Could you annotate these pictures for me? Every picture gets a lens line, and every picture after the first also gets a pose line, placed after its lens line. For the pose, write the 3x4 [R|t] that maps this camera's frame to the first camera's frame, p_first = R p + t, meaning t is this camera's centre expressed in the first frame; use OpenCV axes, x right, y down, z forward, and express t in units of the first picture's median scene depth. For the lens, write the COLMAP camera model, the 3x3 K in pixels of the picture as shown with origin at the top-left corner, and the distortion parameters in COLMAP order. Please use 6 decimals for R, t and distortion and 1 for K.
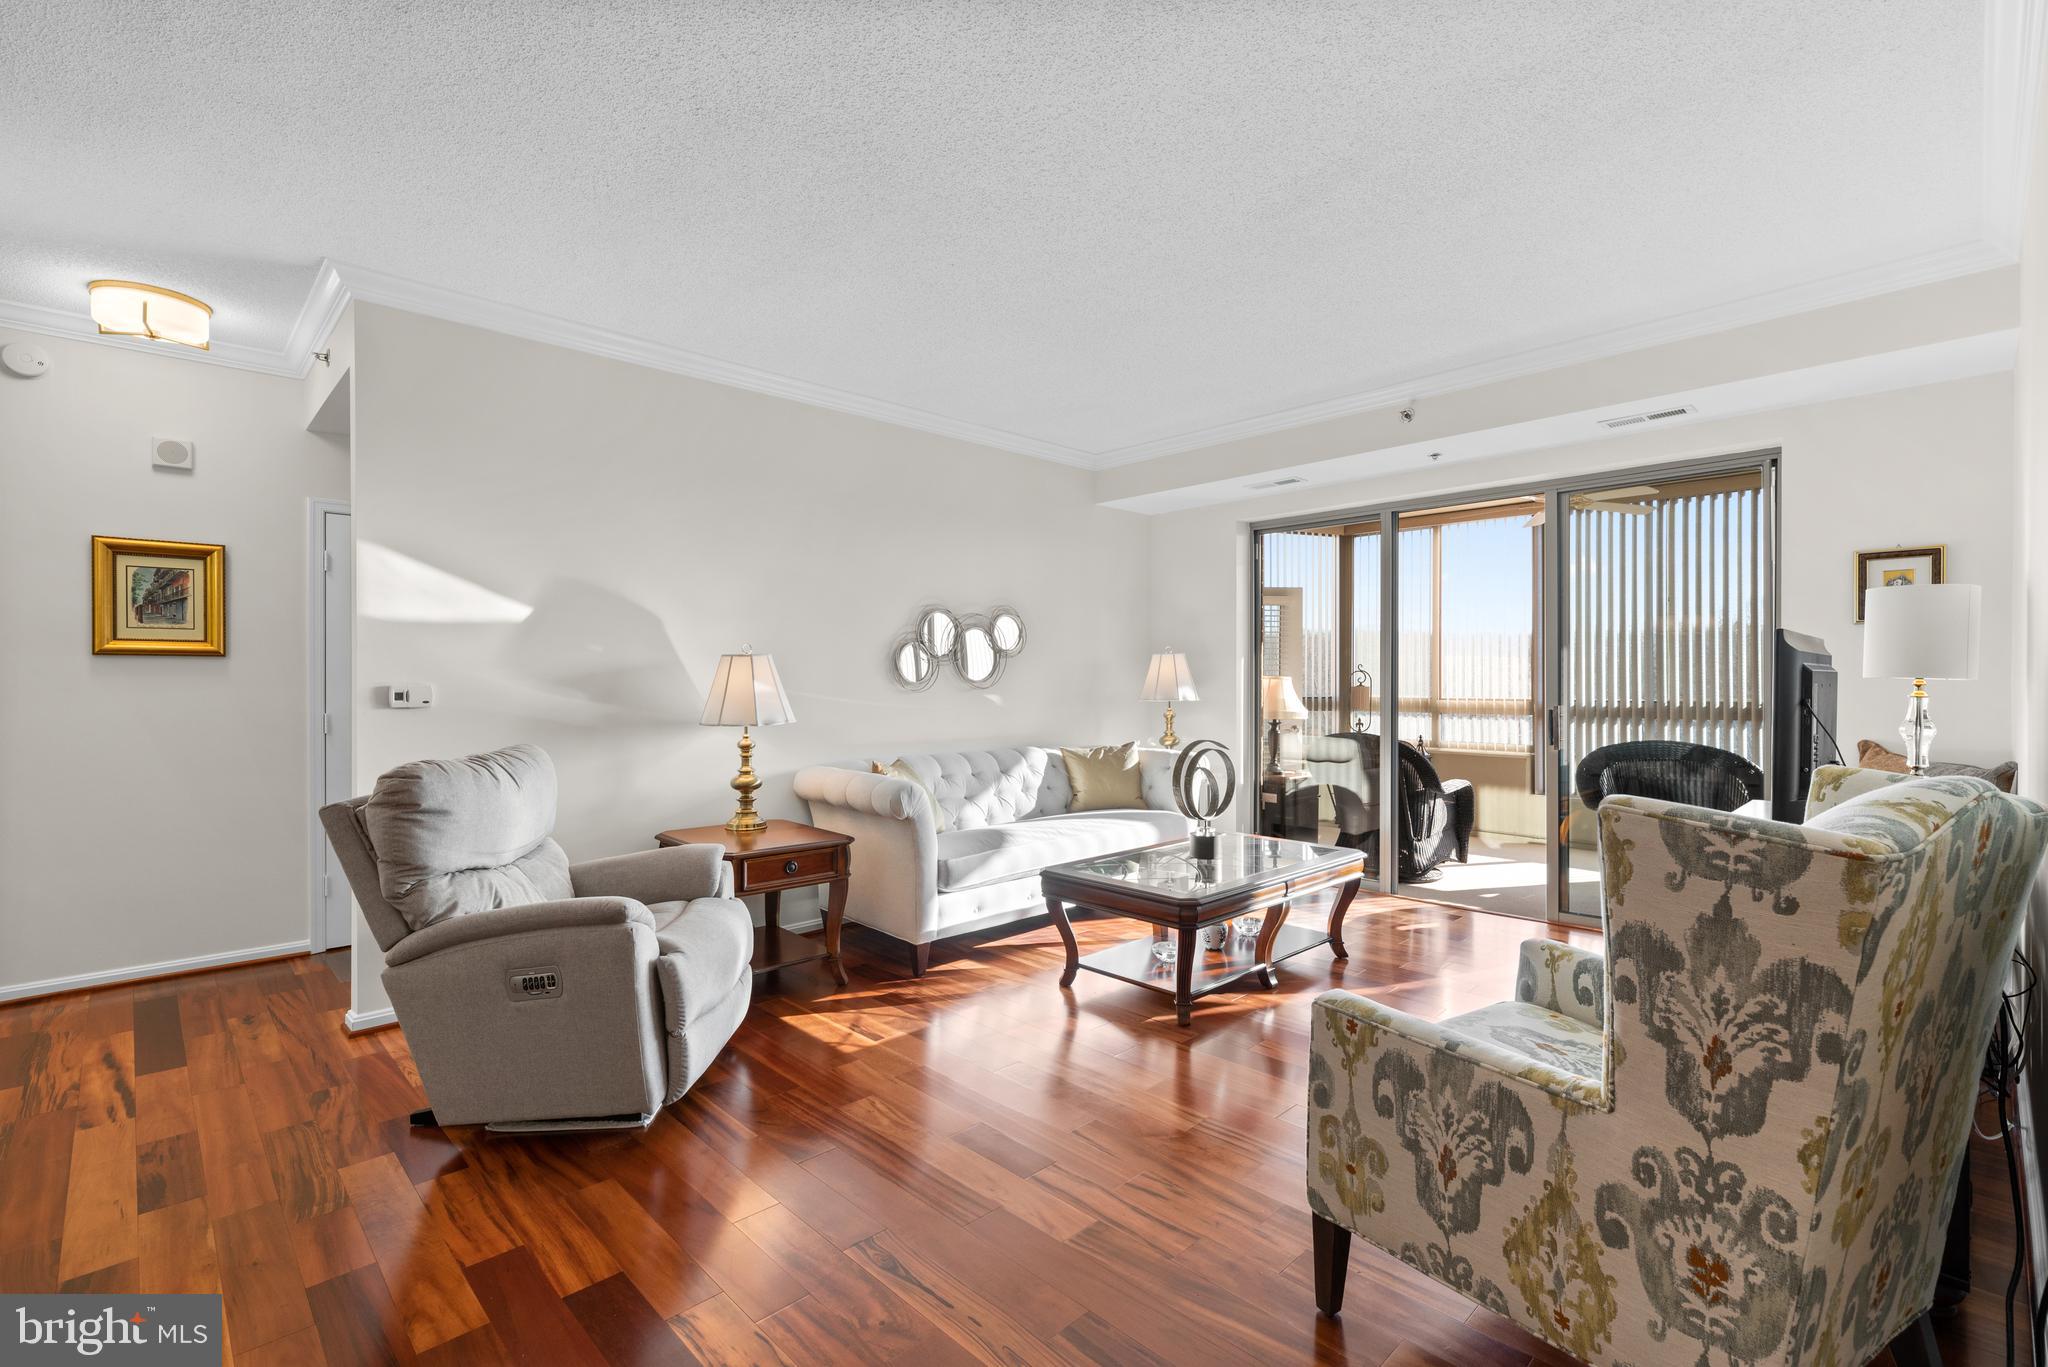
lens RADIAL K [[919.6, 0, 1024.0], [0, 919.6, 683.5], [0, 0, 1]] dist [-0.003462, 0.000673]
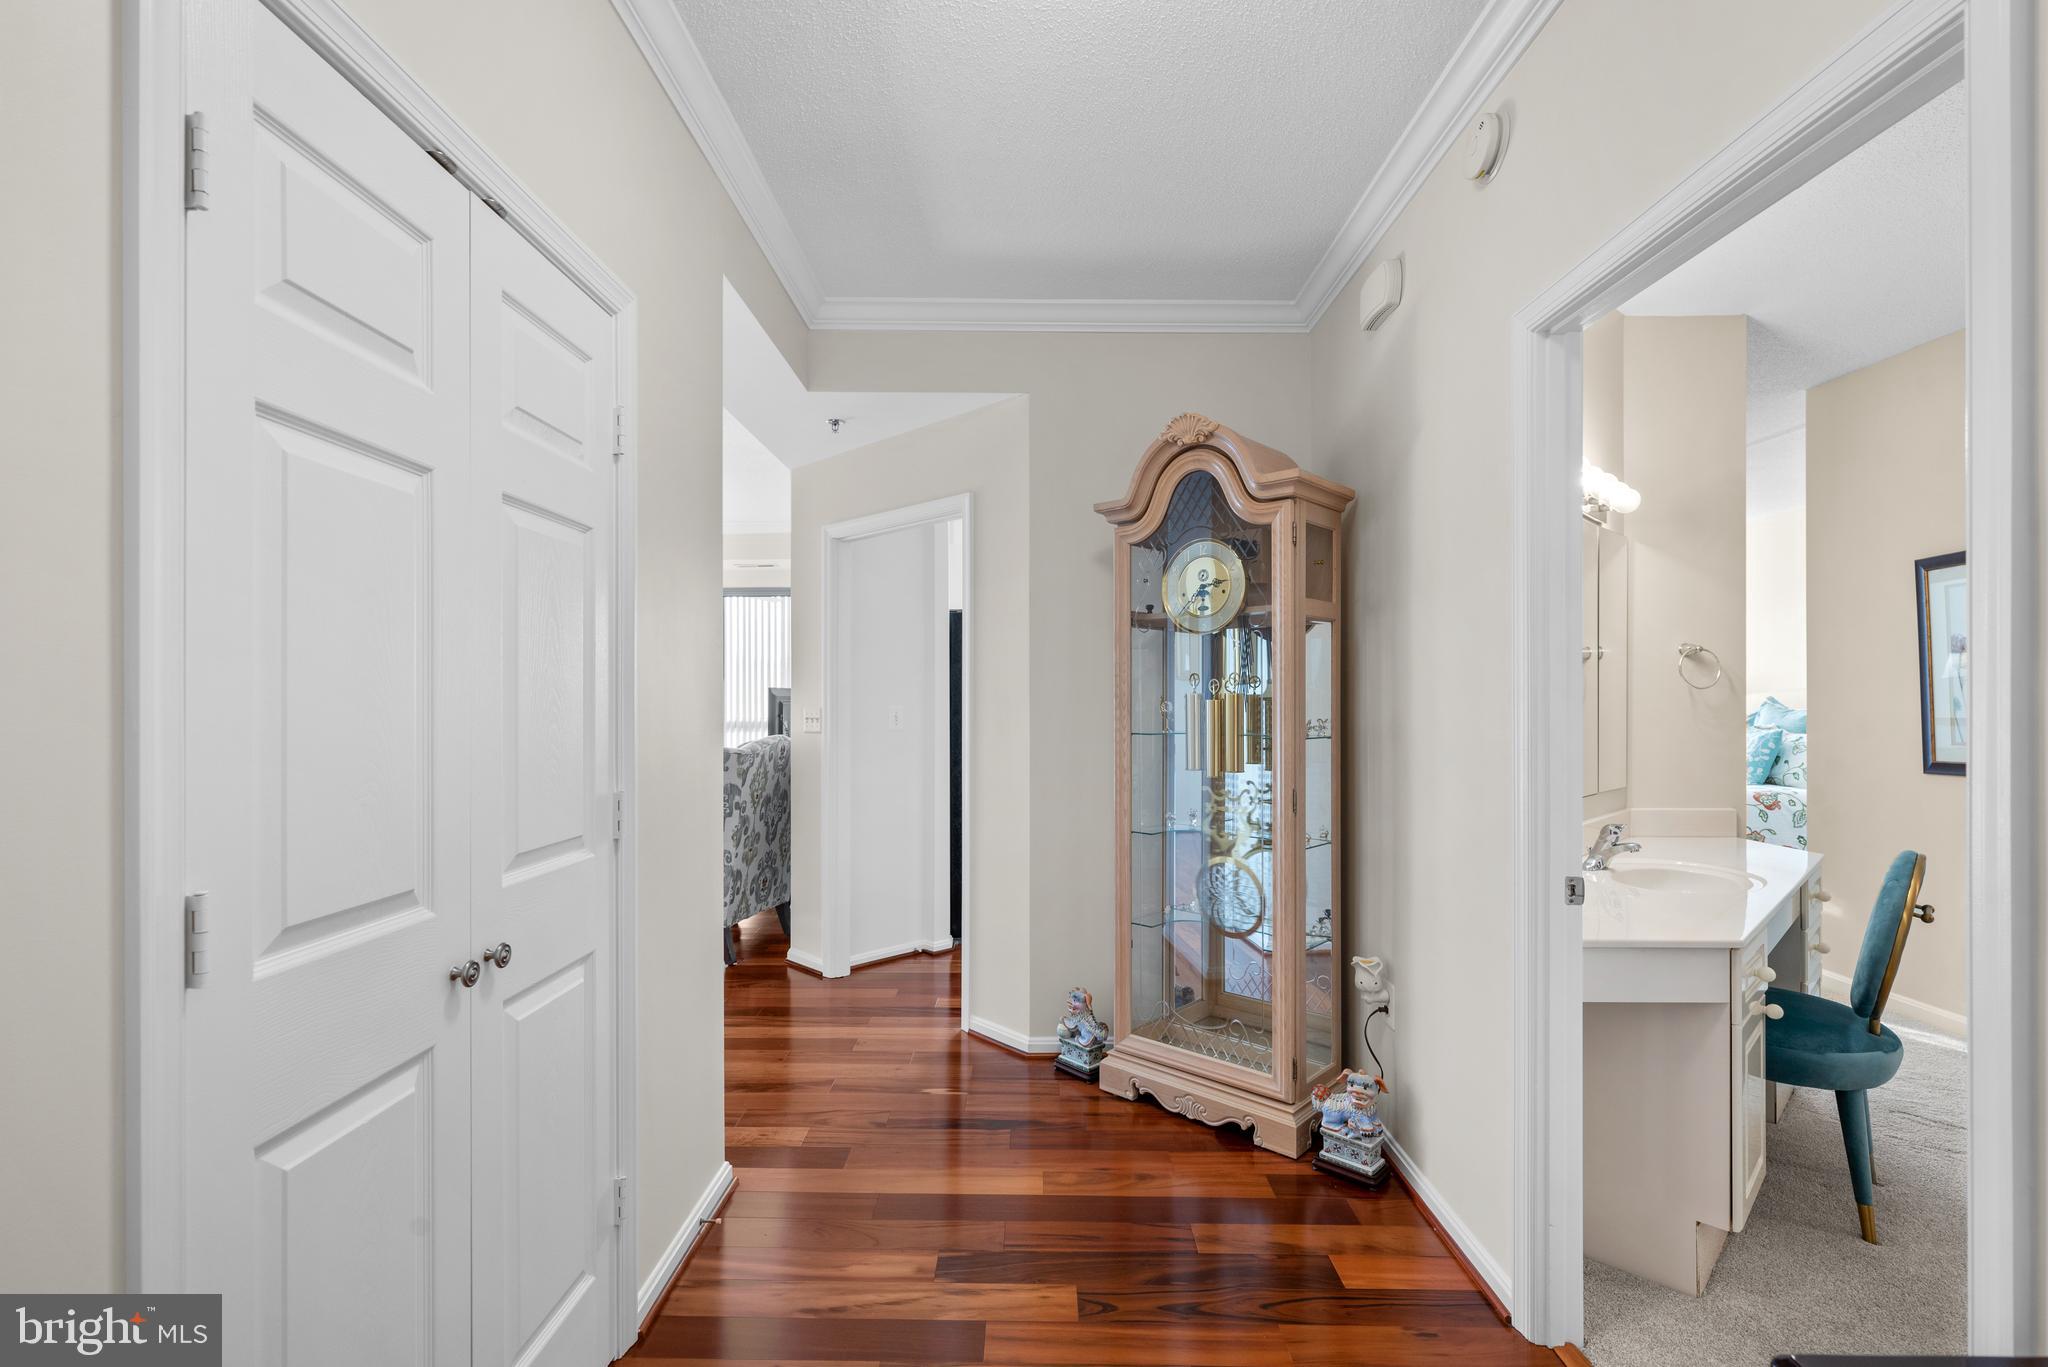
lens RADIAL K [[909.5, 0, 1023.7], [0, 909.5, 707.4], [0, 0, 1]] dist [-0.000022, -0.000069]
pose [[0.699013, 0.000894, 0.715109, -0.778008], [0.000103, 0.999999, -0.001352, -0.002240], [-0.715109, 0.001019, 0.699012, -1.964499]]
